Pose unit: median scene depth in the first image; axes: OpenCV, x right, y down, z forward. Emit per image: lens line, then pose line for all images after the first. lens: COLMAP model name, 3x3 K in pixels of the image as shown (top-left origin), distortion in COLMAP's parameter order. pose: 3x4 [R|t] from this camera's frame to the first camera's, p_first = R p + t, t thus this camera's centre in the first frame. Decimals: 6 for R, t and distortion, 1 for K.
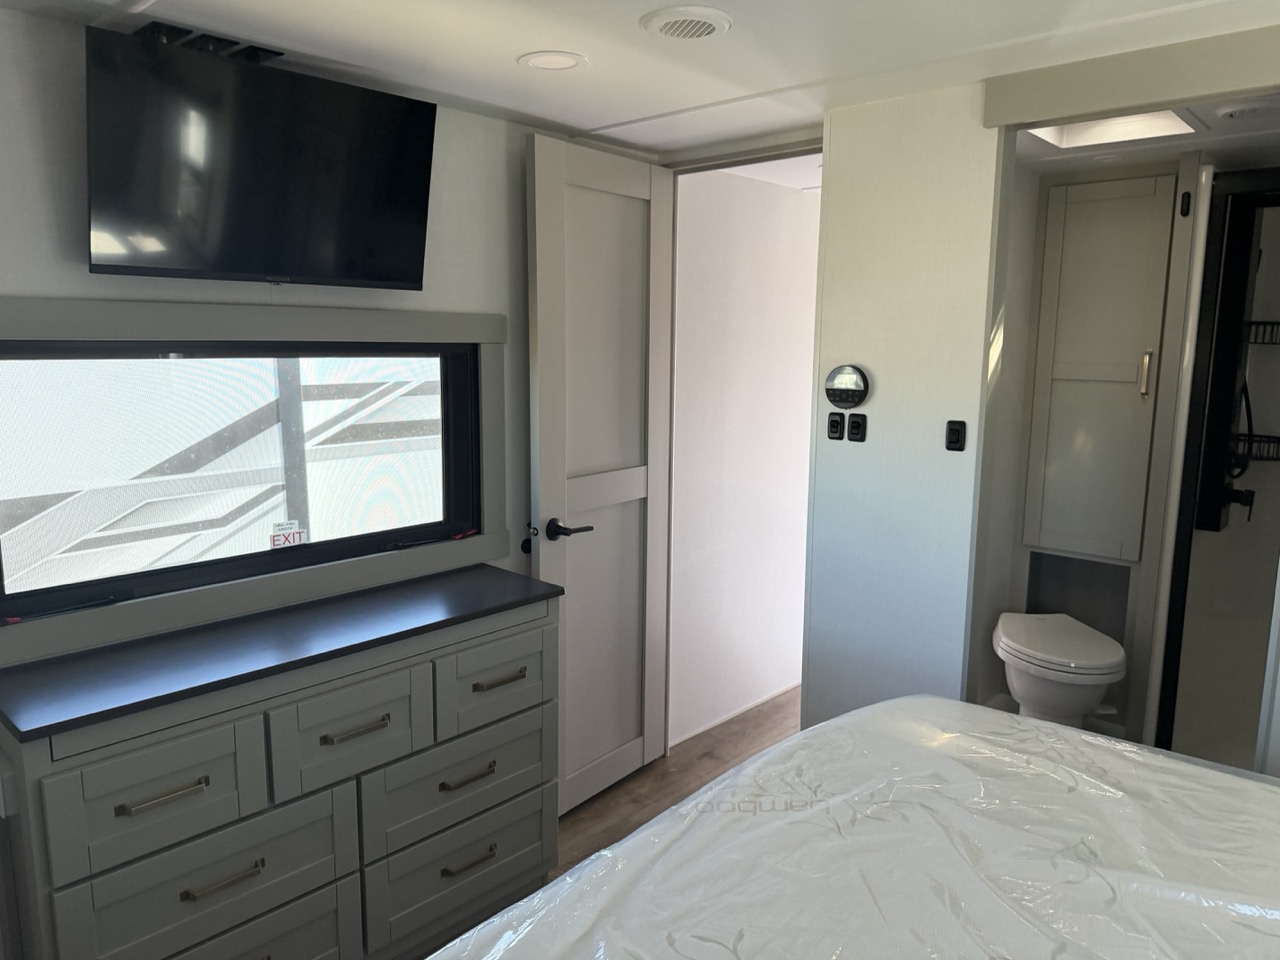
lens RADIAL K [[904.6, 0, 630.0], [0, 904.6, 490.7], [0, 0, 1]] dist [0.057380, -0.076569]
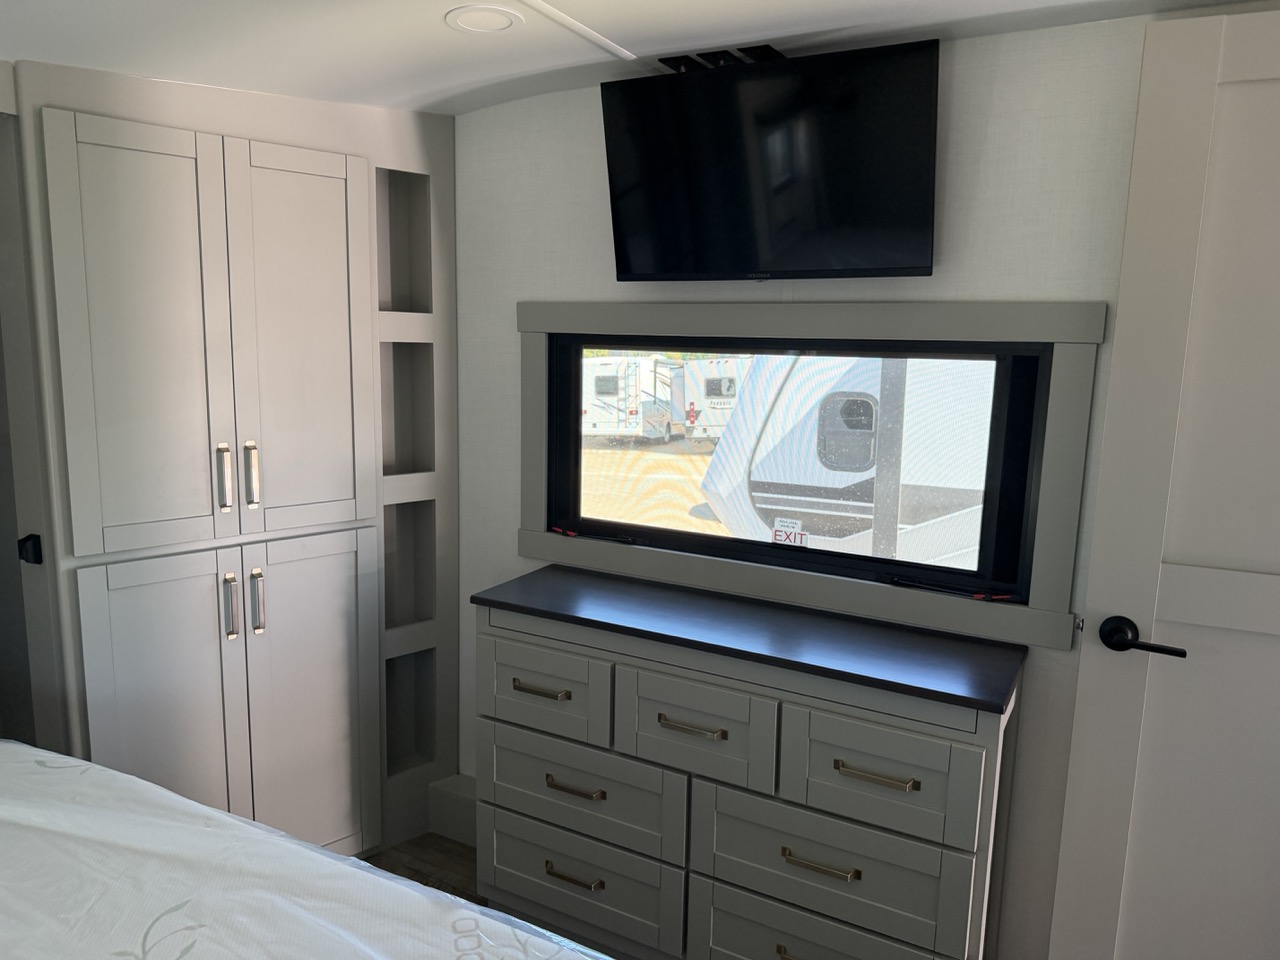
lens RADIAL K [[904.6, 0, 627.1], [0, 904.6, 474.6], [0, 0, 1]] dist [0.057380, -0.076569]
pose [[0.224342, 0.148152, -0.963183, 0.521563], [-0.178417, 0.977914, 0.108861, -0.088797], [0.958039, 0.147426, 0.245820, 0.571830]]
